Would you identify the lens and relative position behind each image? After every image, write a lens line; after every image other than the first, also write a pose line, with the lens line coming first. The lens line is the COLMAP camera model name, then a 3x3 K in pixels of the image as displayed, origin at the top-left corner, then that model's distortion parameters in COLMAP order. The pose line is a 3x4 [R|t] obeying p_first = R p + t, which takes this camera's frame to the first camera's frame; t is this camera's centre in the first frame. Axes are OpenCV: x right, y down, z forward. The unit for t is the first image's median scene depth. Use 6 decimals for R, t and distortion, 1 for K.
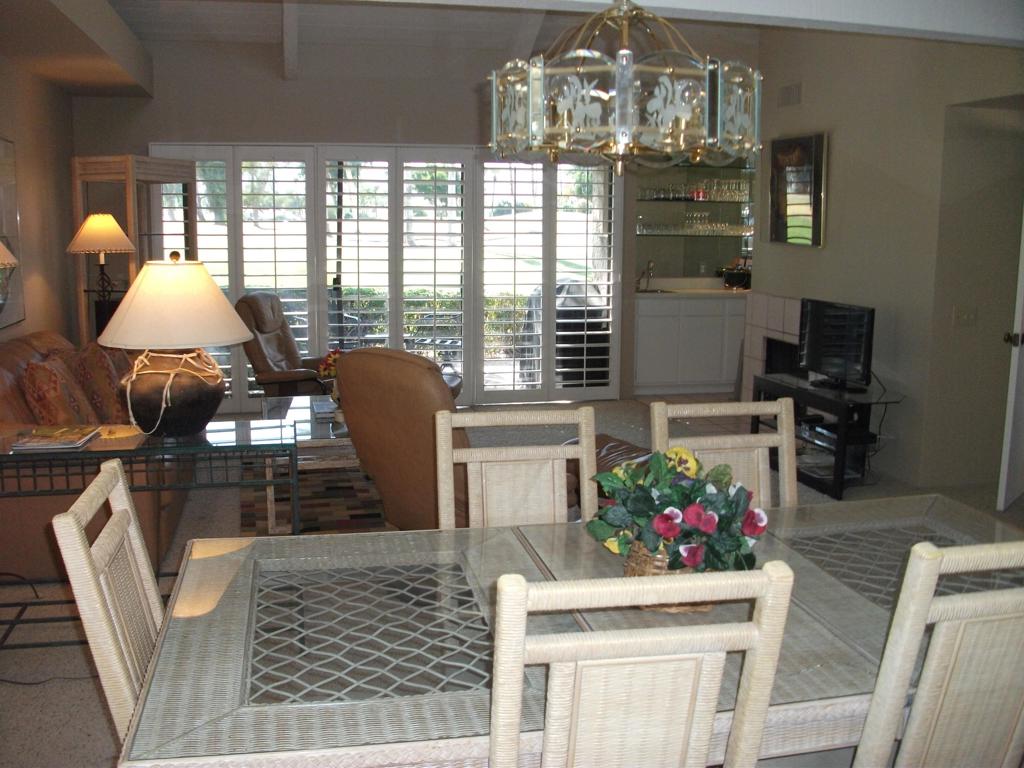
lens RADIAL K [[988.7, 0, 500.7], [0, 988.7, 375.1], [0, 0, 1]] dist [-0.104588, 0.000000]
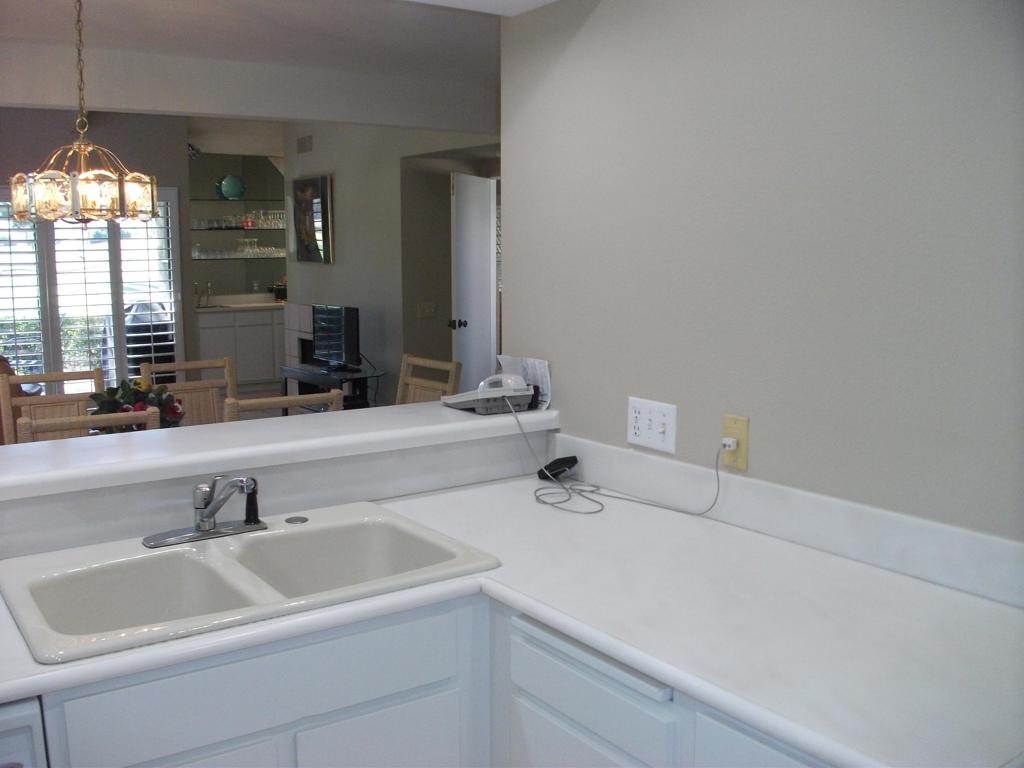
lens RADIAL K [[988.7, 0, 479.6], [0, 988.7, 374.2], [0, 0, 1]] dist [-0.104588, 0.000000]
pose [[0.932596, -0.064750, 0.355066, 0.035217], [0.073125, 0.997271, -0.010204, 0.035561], [-0.353436, 0.035481, 0.934785, -0.237506]]
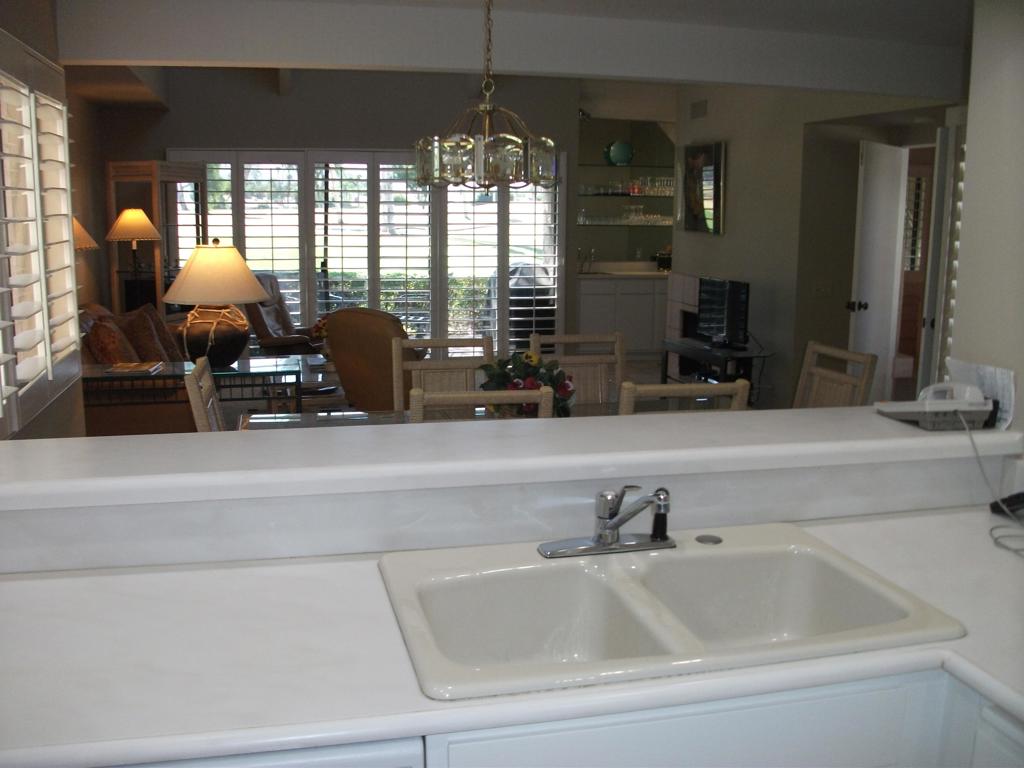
lens RADIAL K [[988.7, 0, 498.4], [0, 988.7, 354.4], [0, 0, 1]] dist [-0.104588, 0.000000]
pose [[0.999893, -0.002582, 0.014425, 0.026900], [0.002717, 0.999952, -0.009377, 0.025274], [-0.014400, 0.009415, 0.999852, -0.192849]]
